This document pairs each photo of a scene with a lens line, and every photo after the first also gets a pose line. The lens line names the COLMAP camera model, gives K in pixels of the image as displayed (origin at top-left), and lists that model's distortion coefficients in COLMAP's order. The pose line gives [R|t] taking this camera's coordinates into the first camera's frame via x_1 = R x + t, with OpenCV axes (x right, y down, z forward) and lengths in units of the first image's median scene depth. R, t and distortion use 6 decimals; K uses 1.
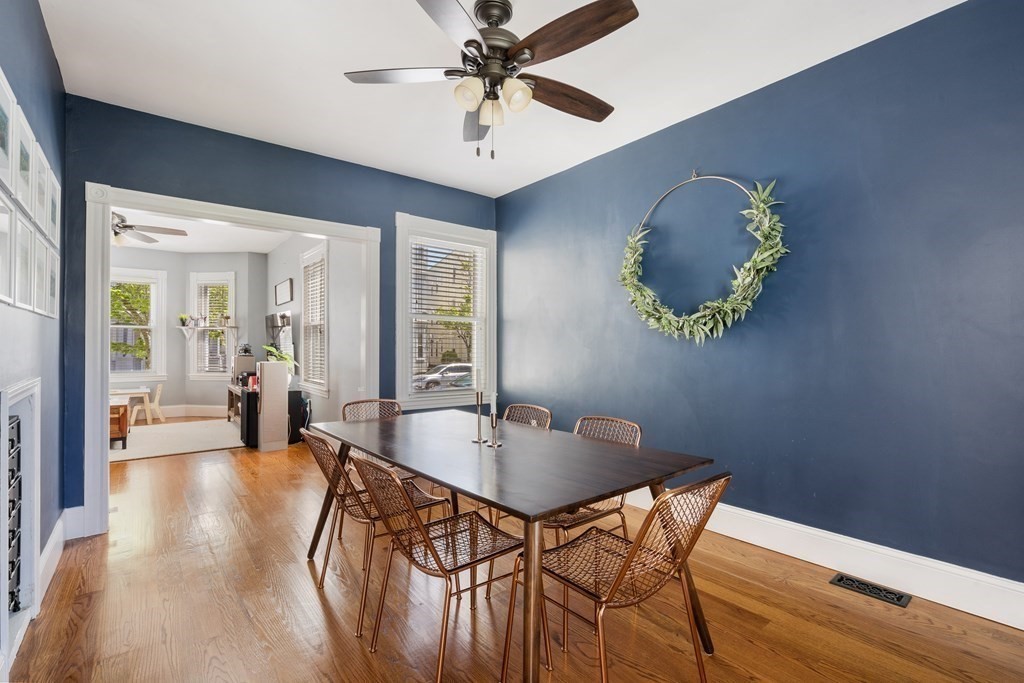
lens RADIAL K [[468.0, 0, 507.8], [0, 468.0, 344.0], [0, 0, 1]] dist [-0.000741, 0.000204]
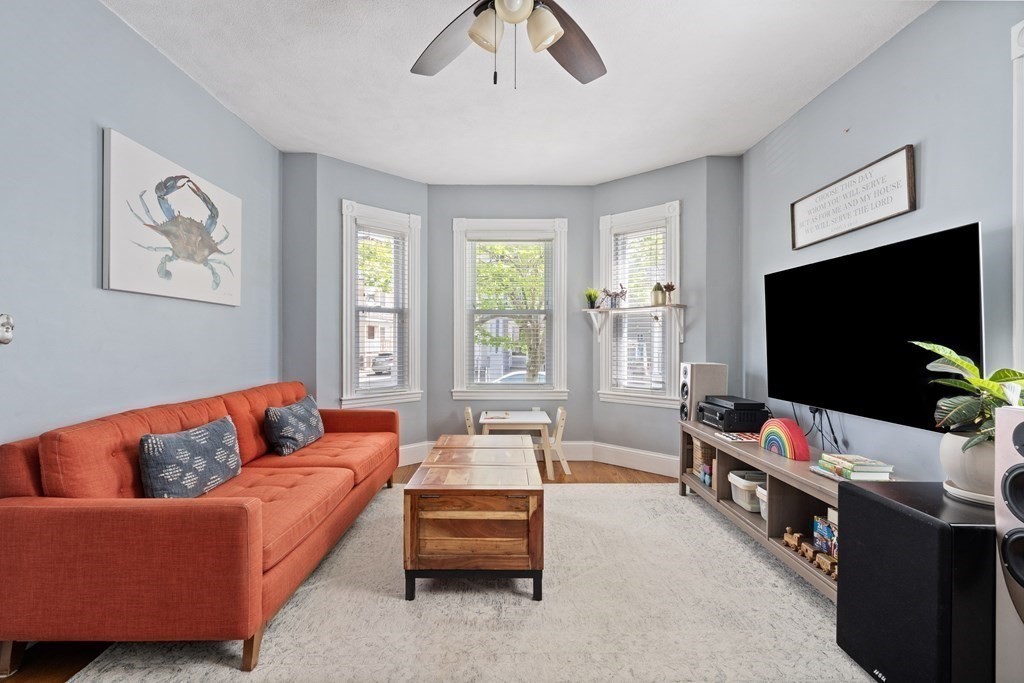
lens RADIAL K [[468.0, 0, 507.8], [0, 468.0, 344.0], [0, 0, 1]] dist [-0.000741, 0.000204]
pose [[0.793876, 0.004254, -0.608065, -0.489689], [-0.000348, 0.999979, 0.006542, 0.003048], [0.608080, -0.004983, 0.793860, 0.547563]]
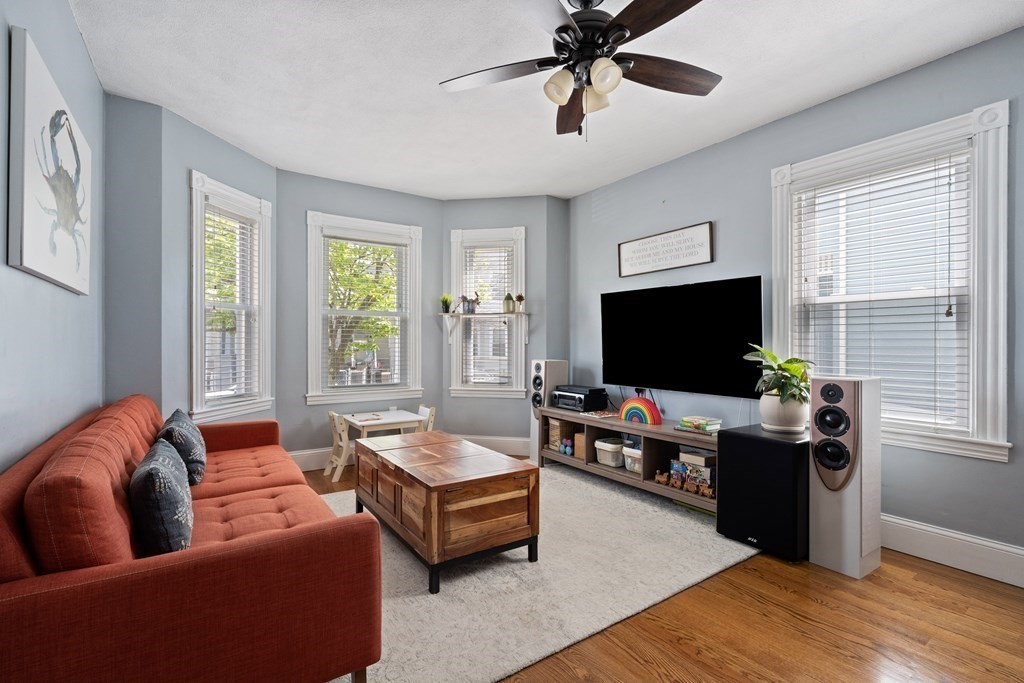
lens RADIAL K [[459.7, 0, 489.7], [0, 459.7, 344.1], [0, 0, 1]] dist [-0.003269, 0.000135]
pose [[0.996419, 0.001642, -0.084533, -0.675413], [-0.001237, 0.999987, 0.004845, 0.002243], [0.084540, -0.004723, 0.996409, 0.437594]]
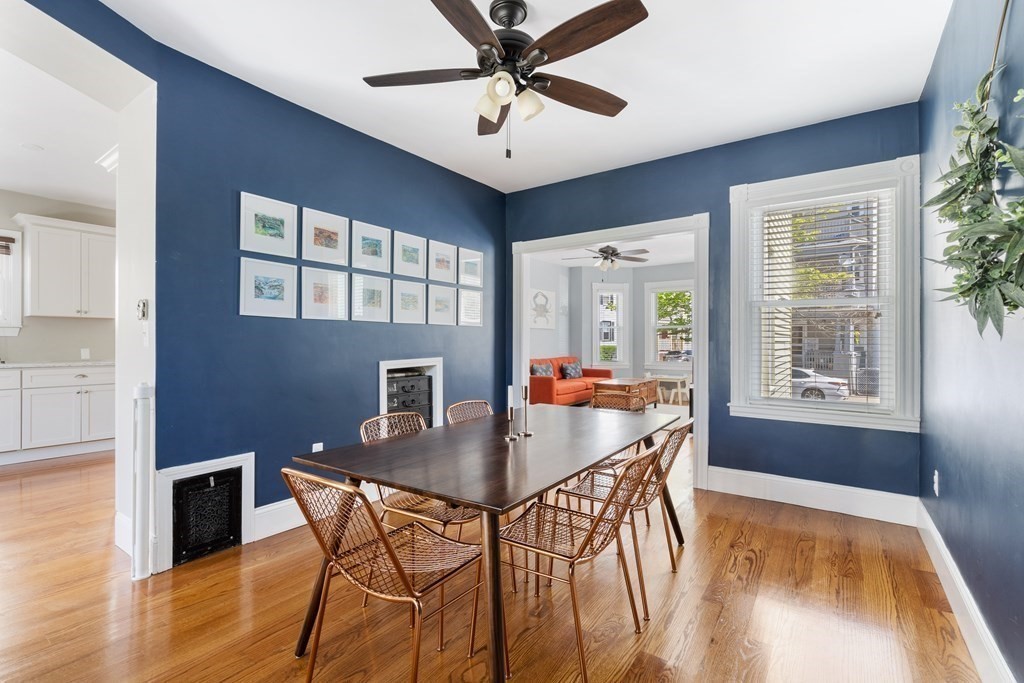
lens RADIAL K [[468.0, 0, 507.8], [0, 468.0, 344.0], [0, 0, 1]] dist [-0.000741, 0.000204]
pose [[0.271178, 0.004519, -0.962519, 0.326380], [0.002665, 0.999982, 0.005445, 0.003595], [0.962526, -0.004041, 0.271161, 0.240806]]
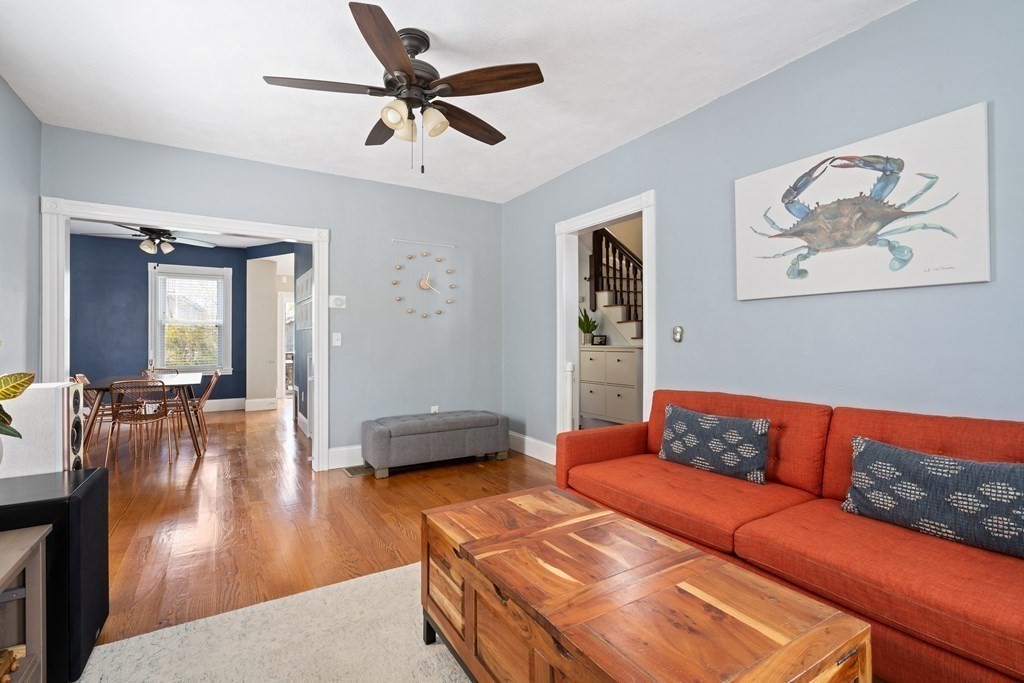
lens RADIAL K [[468.0, 0, 507.8], [0, 468.0, 344.0], [0, 0, 1]] dist [-0.000741, 0.000204]
pose [[-0.994175, 0.000518, 0.107773, -0.750759], [0.000659, 0.999999, 0.001272, 0.006013], [-0.107772, 0.001335, -0.994175, 1.102181]]
